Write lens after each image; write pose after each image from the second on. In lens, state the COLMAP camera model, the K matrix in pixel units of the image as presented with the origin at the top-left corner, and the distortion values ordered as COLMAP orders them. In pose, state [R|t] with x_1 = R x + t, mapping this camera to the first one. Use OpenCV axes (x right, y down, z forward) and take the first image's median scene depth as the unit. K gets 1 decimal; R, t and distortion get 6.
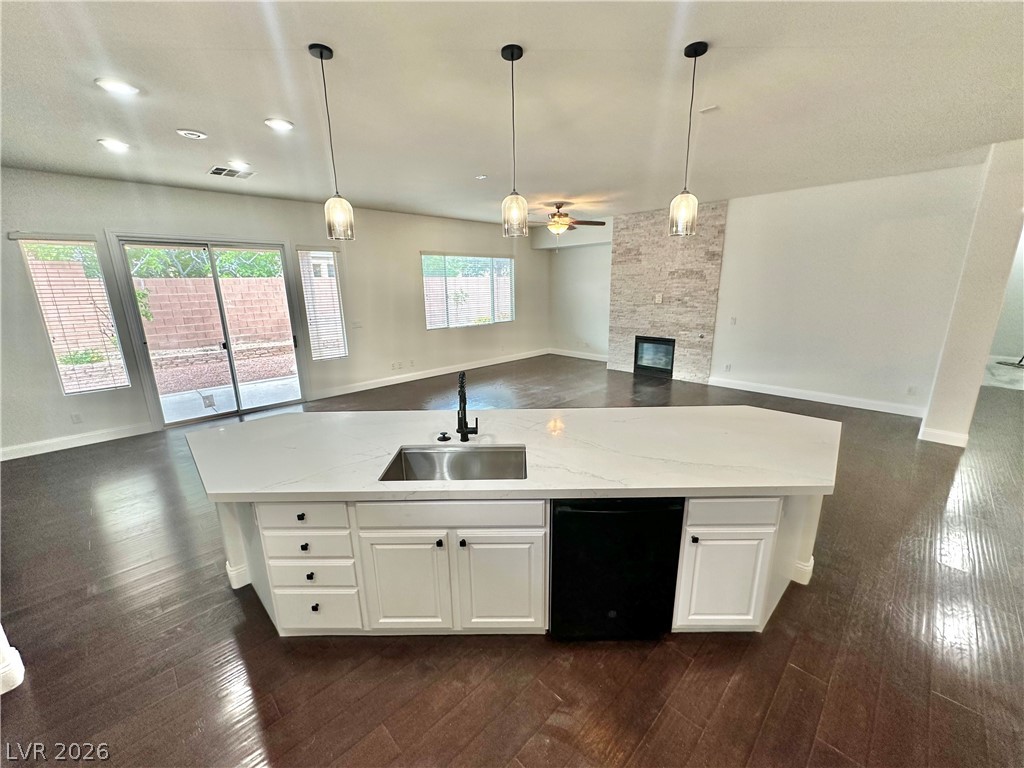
lens RADIAL K [[409.6, 0, 512.0], [0, 409.6, 384.0], [0, 0, 1]] dist [-0.001854, 0.000259]
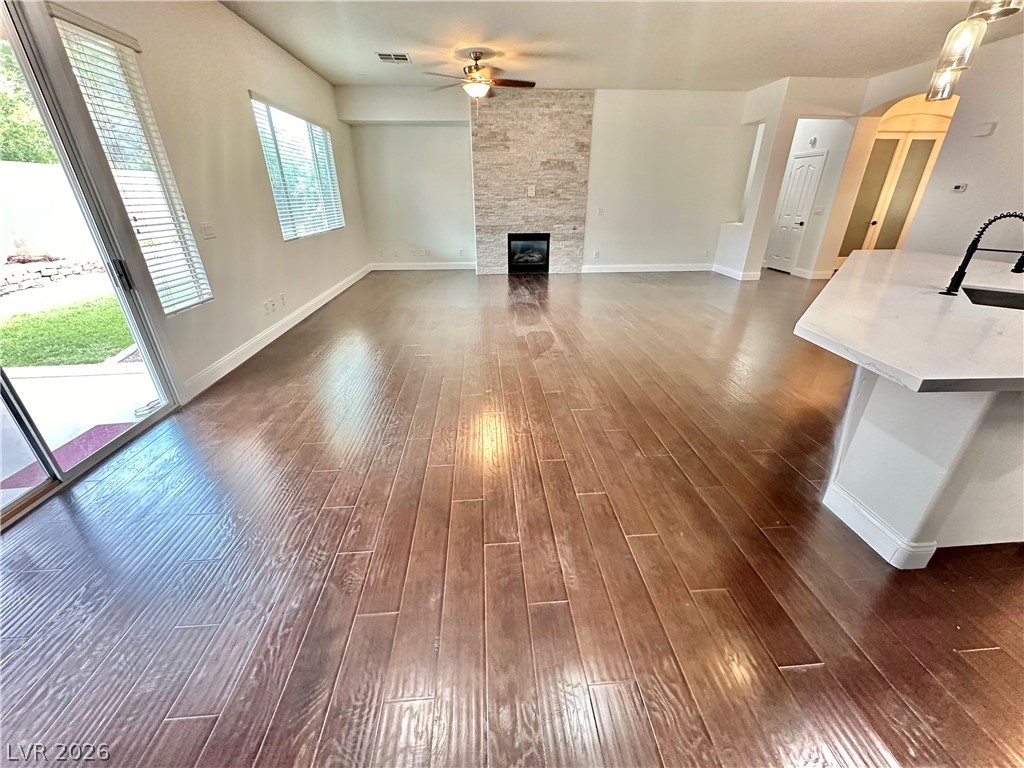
lens RADIAL K [[409.6, 0, 512.0], [0, 409.6, 384.0], [0, 0, 1]] dist [-0.001854, 0.000259]
pose [[0.640382, -0.310786, 0.702370, -0.510425], [0.178247, 0.949645, 0.257685, -0.030858], [-0.747087, -0.039821, 0.663532, 0.365181]]
